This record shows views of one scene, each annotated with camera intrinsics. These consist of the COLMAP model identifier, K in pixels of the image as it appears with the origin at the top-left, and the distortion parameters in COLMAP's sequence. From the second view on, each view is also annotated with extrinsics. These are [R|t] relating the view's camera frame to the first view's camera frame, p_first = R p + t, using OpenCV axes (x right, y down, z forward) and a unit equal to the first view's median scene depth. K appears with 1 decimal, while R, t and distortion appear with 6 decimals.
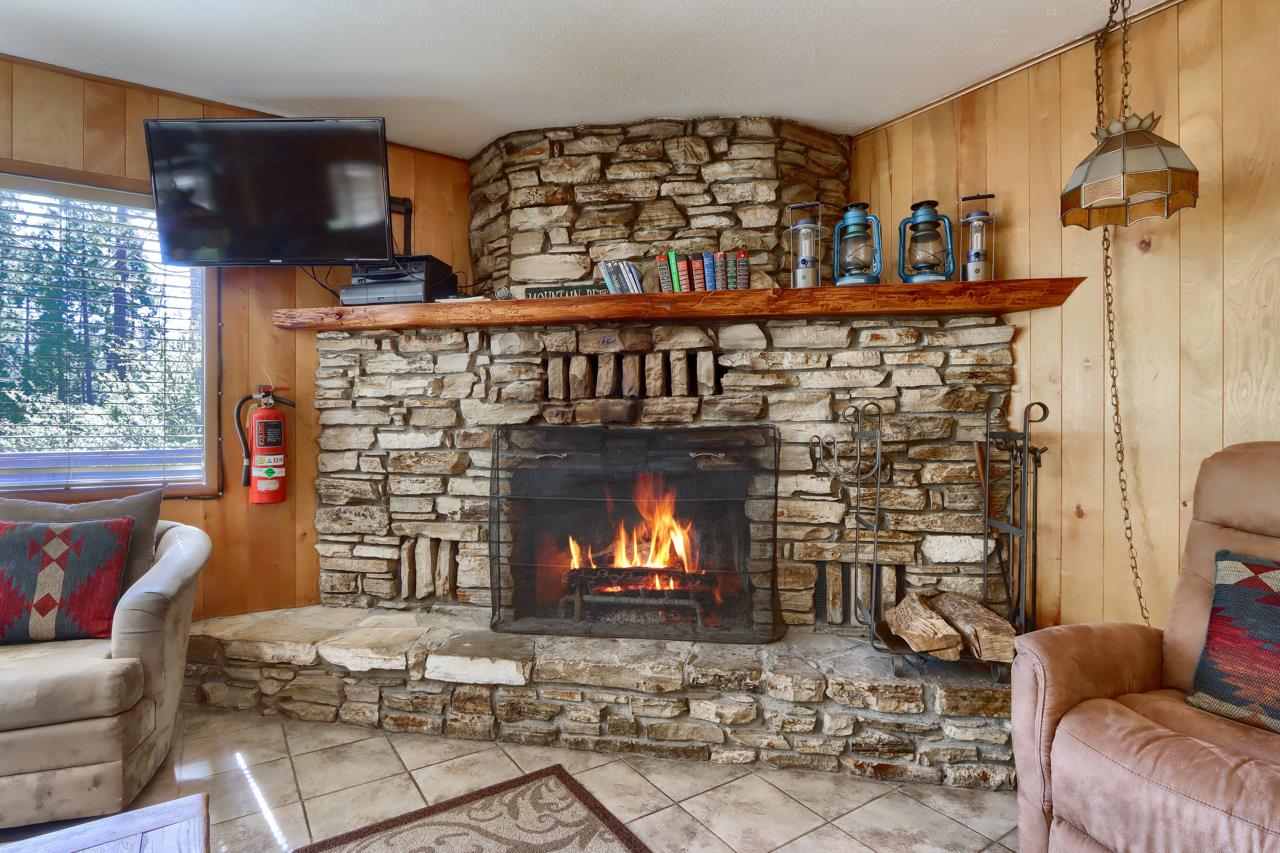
lens RADIAL K [[640.1, 0, 646.0], [0, 640.1, 426.0], [0, 0, 1]] dist [-0.022207, 0.002439]
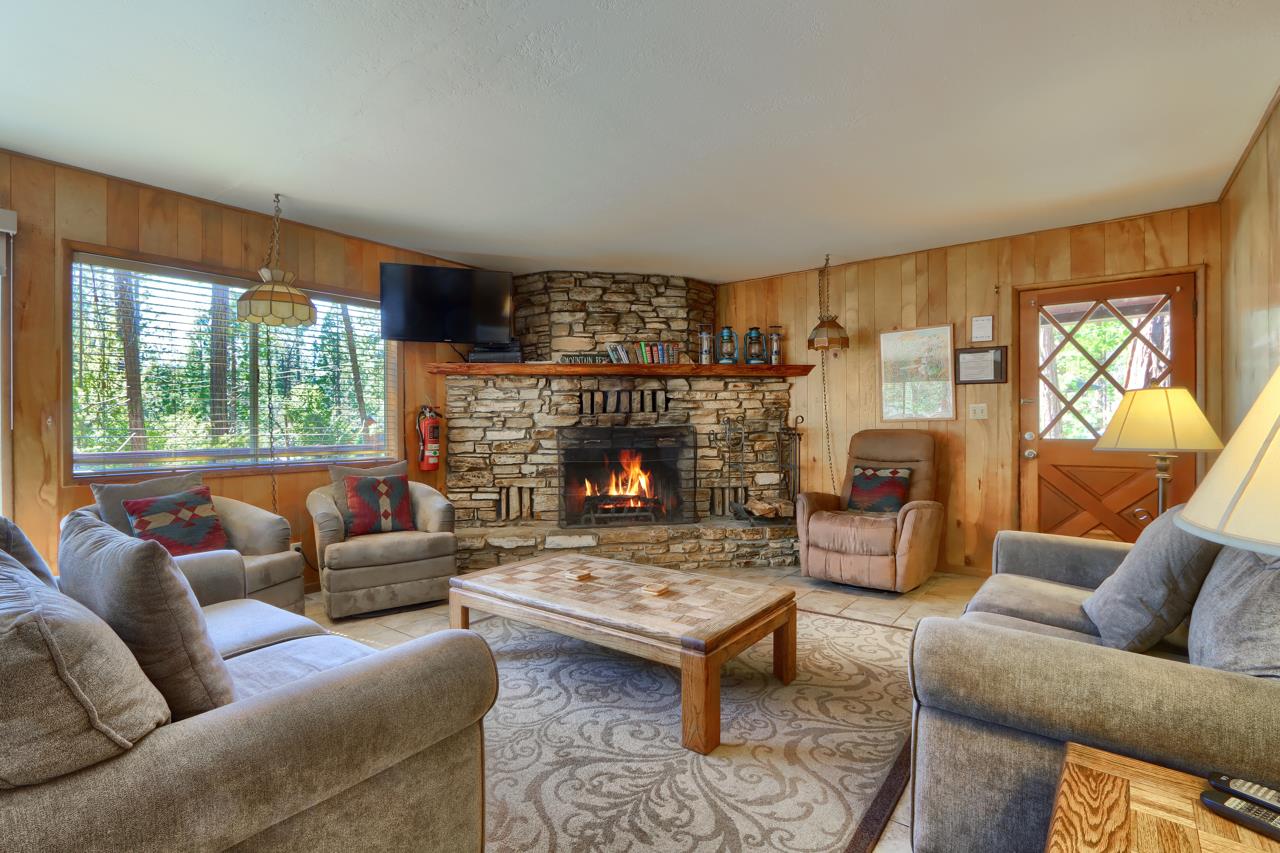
lens RADIAL K [[601.6, 0, 646.1], [0, 601.6, 426.5], [0, 0, 1]] dist [-0.023563, 0.005579]
pose [[0.945976, -0.006947, 0.324162, -0.577027], [0.008776, 0.999953, -0.004181, 0.008748], [-0.324118, 0.006800, 0.945992, -0.833208]]
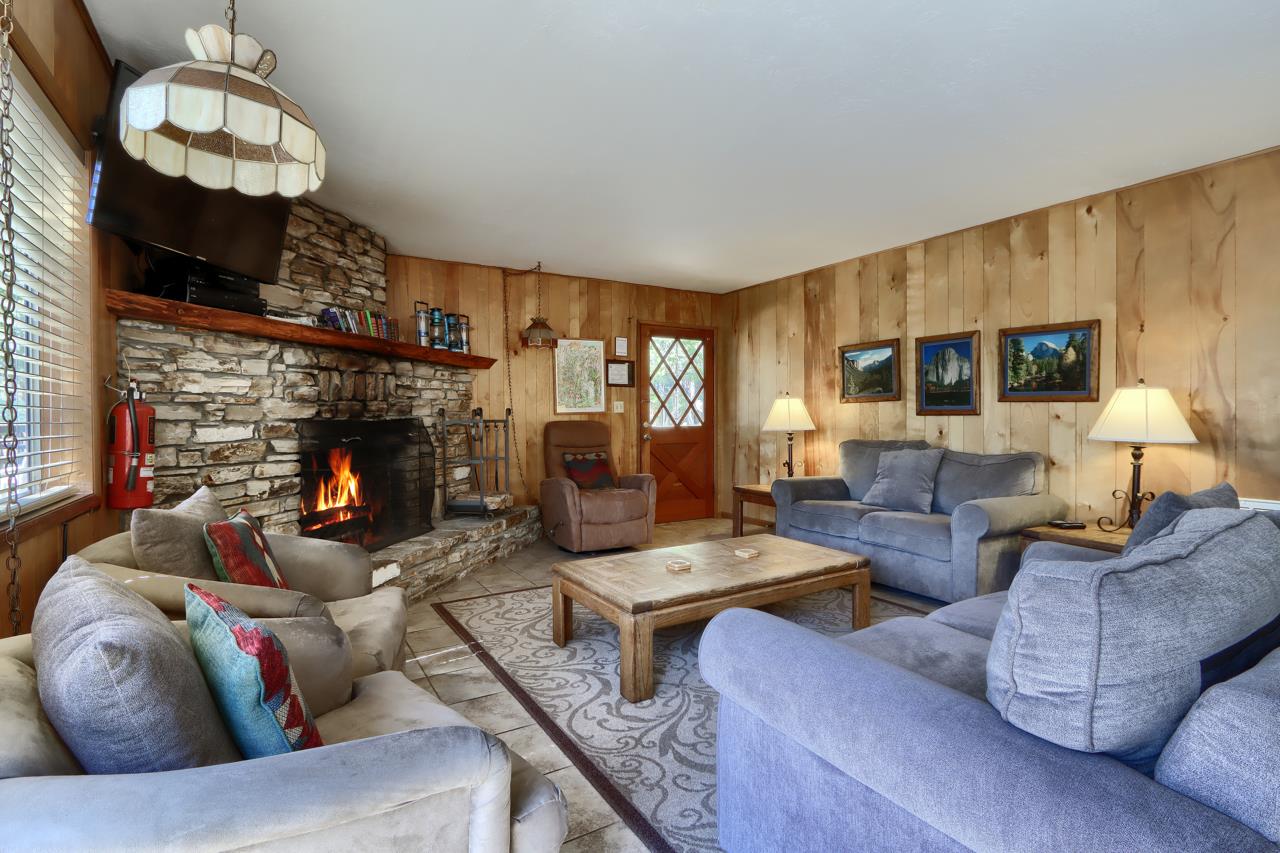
lens RADIAL K [[601.6, 0, 637.8], [0, 601.6, 421.7], [0, 0, 1]] dist [-0.023563, 0.005579]
pose [[0.054590, -0.011538, 0.998442, -1.423328], [0.011392, 0.999875, 0.010931, -0.001536], [-0.998444, 0.010778, 0.054714, 0.243880]]
